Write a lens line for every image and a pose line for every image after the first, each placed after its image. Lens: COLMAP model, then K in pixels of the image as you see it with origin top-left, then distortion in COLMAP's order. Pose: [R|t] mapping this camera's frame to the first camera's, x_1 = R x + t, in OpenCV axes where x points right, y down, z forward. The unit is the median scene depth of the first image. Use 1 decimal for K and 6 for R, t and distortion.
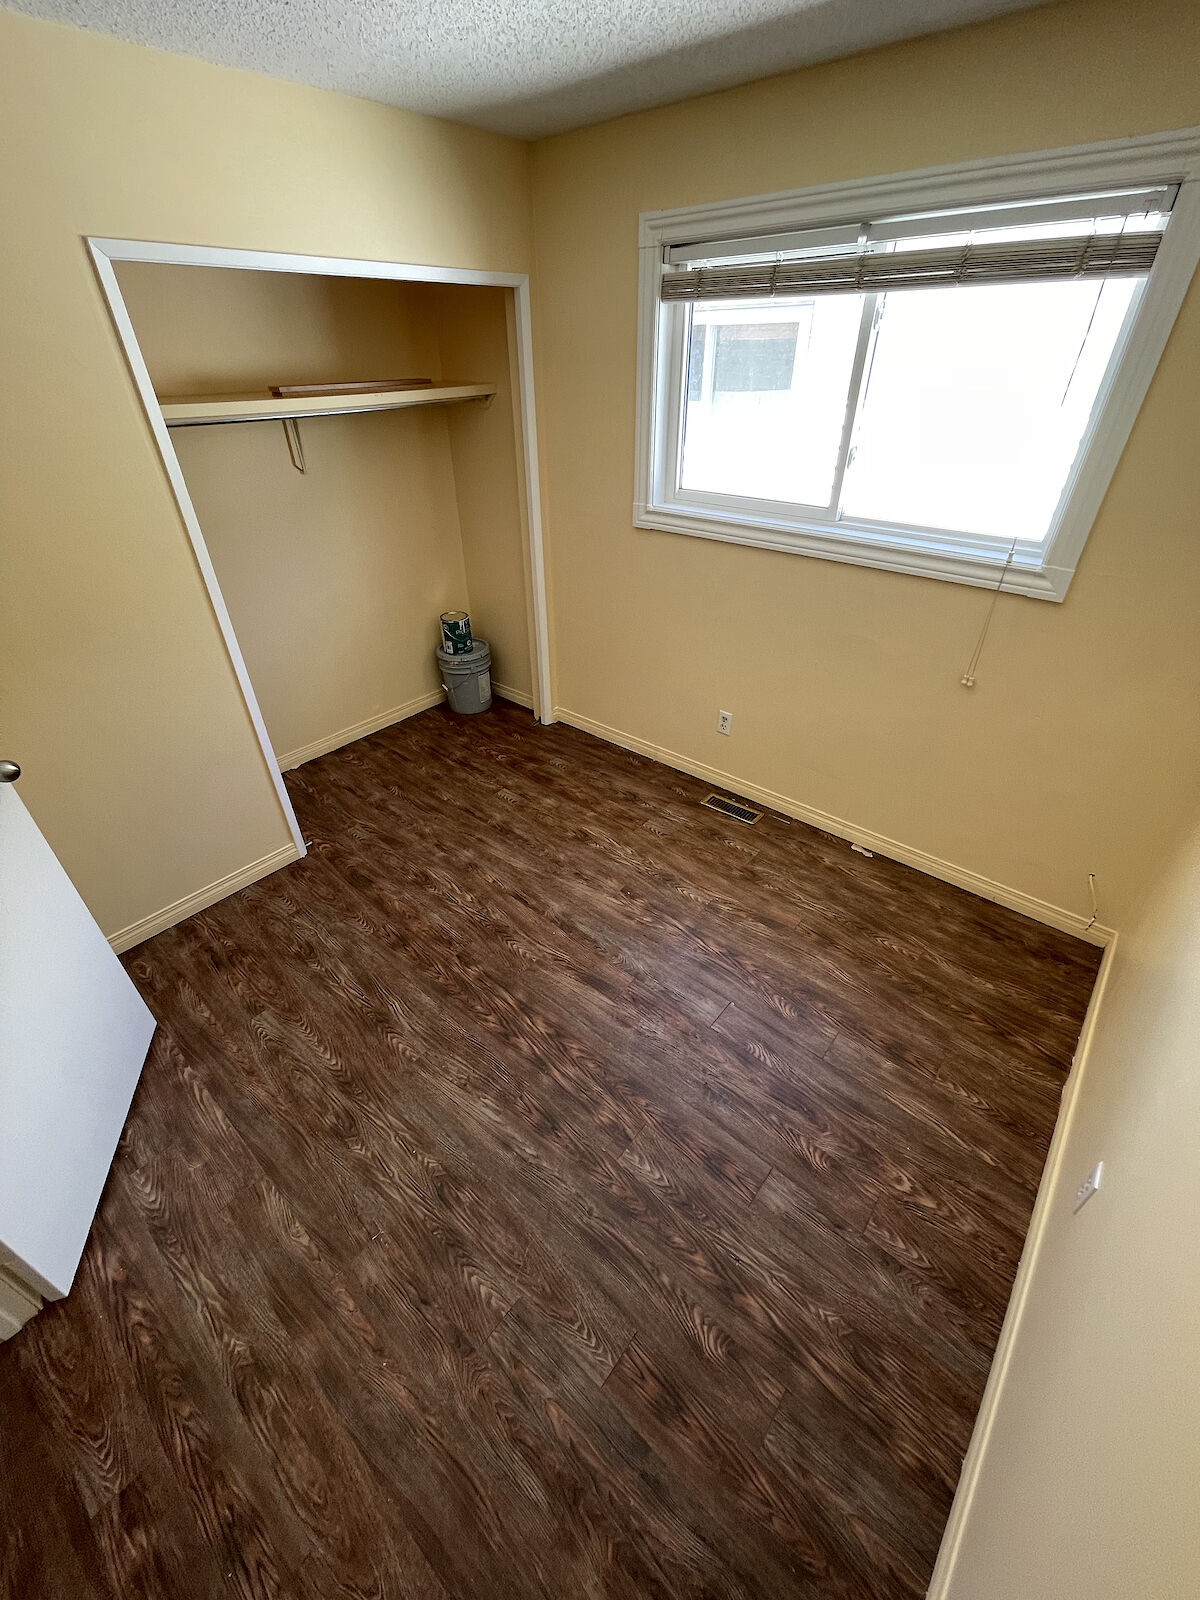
lens RADIAL K [[640.5, 0, 593.9], [0, 640.5, 790.5], [0, 0, 1]] dist [-0.004062, -0.000367]
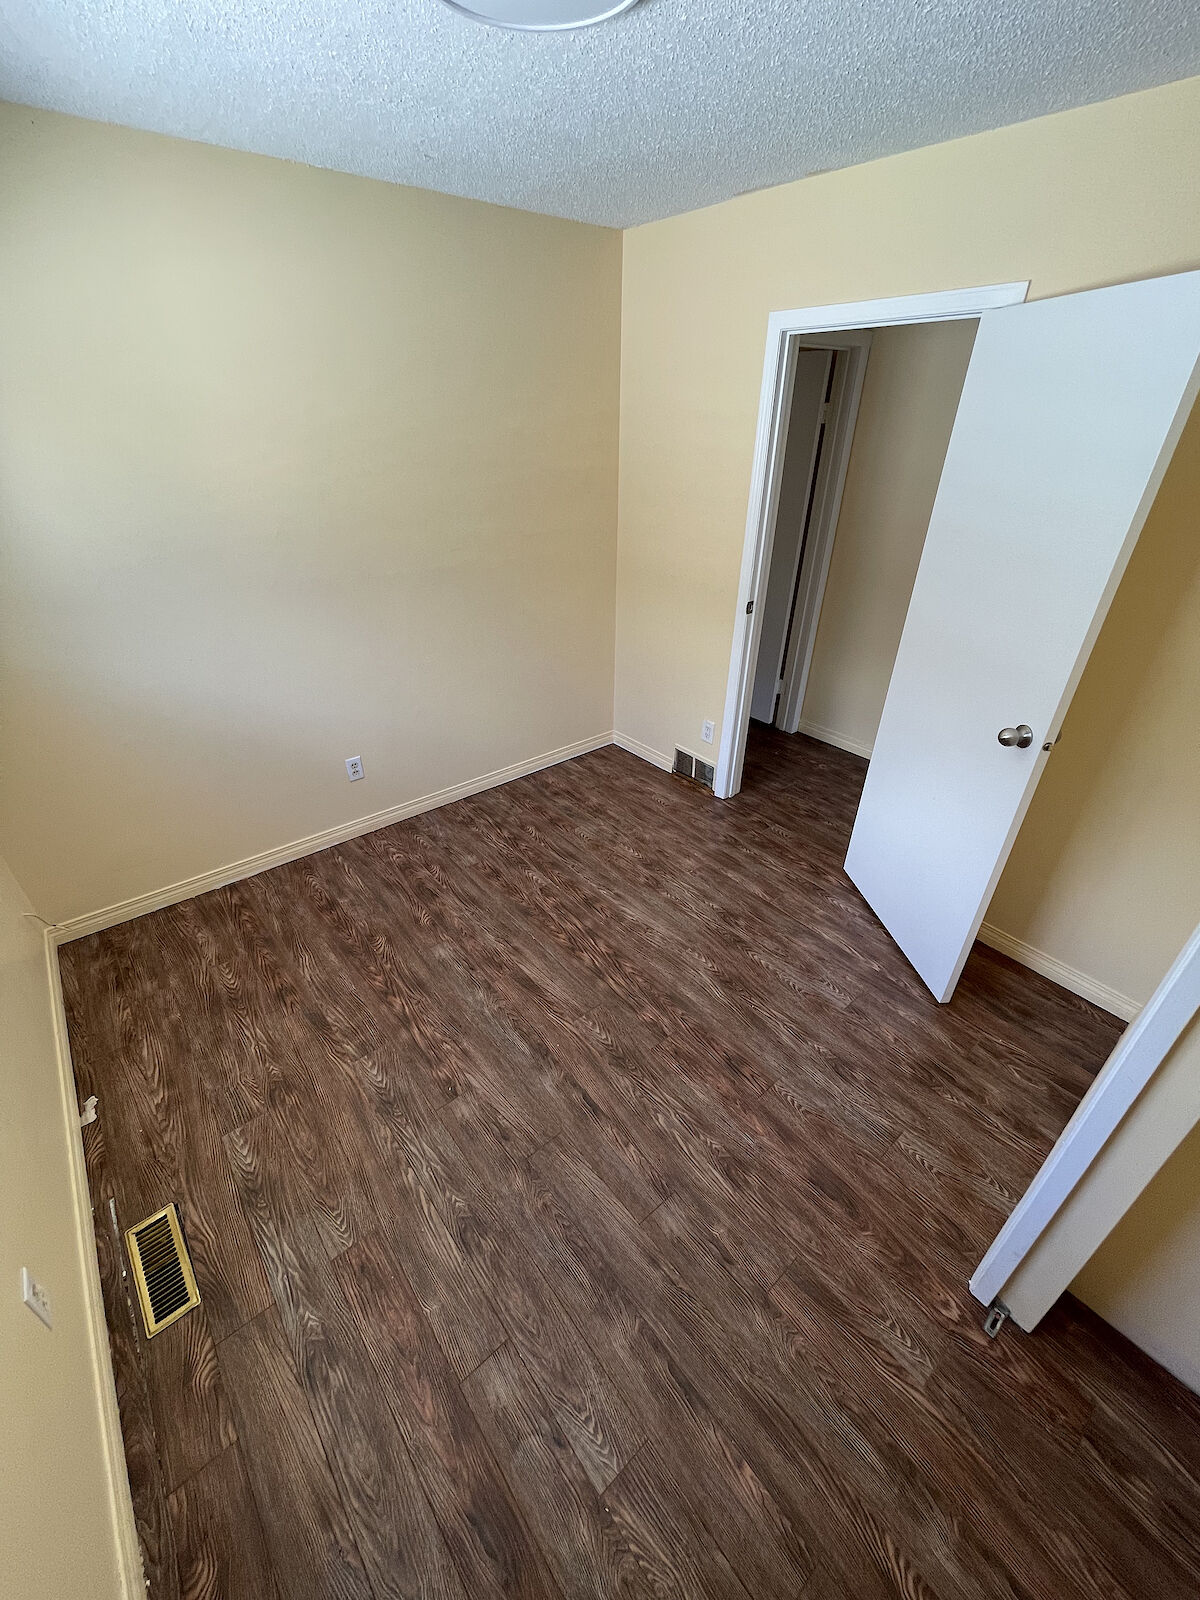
lens RADIAL K [[640.5, 0, 593.9], [0, 640.5, 790.5], [0, 0, 1]] dist [-0.004062, -0.000367]
pose [[-0.985419, -0.082194, 0.148973, -0.224337], [0.100362, 0.426222, 0.899034, -0.743830], [-0.137390, 0.900877, -0.411758, 1.101619]]
